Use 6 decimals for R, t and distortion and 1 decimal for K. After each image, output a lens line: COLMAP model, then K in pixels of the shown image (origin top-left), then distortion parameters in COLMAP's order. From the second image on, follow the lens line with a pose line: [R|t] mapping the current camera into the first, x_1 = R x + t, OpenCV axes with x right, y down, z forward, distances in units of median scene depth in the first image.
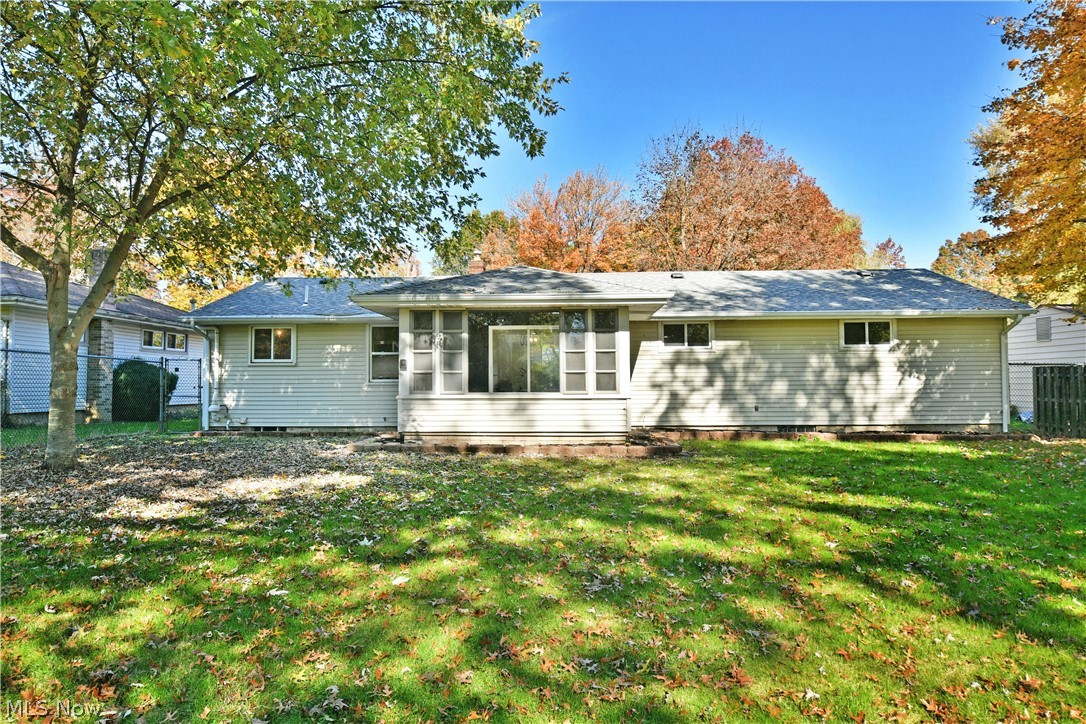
lens RADIAL K [[661.9, 0, 544.6], [0, 661.9, 362.1], [0, 0, 1]] dist [-0.015150, -0.003900]
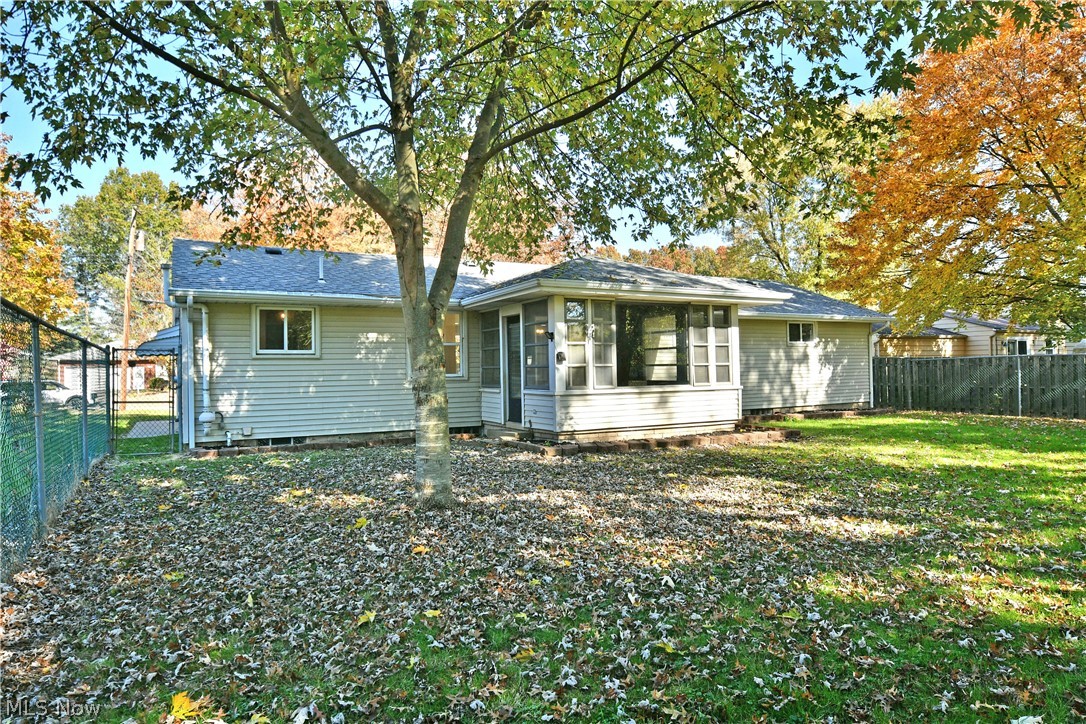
lens RADIAL K [[661.9, 0, 545.2], [0, 661.9, 365.4], [0, 0, 1]] dist [-0.015150, -0.003900]
pose [[0.849244, -0.005062, 0.527976, -0.582937], [-0.004506, 0.999848, 0.016834, -0.000514], [-0.527981, -0.016675, 0.849092, 0.197628]]
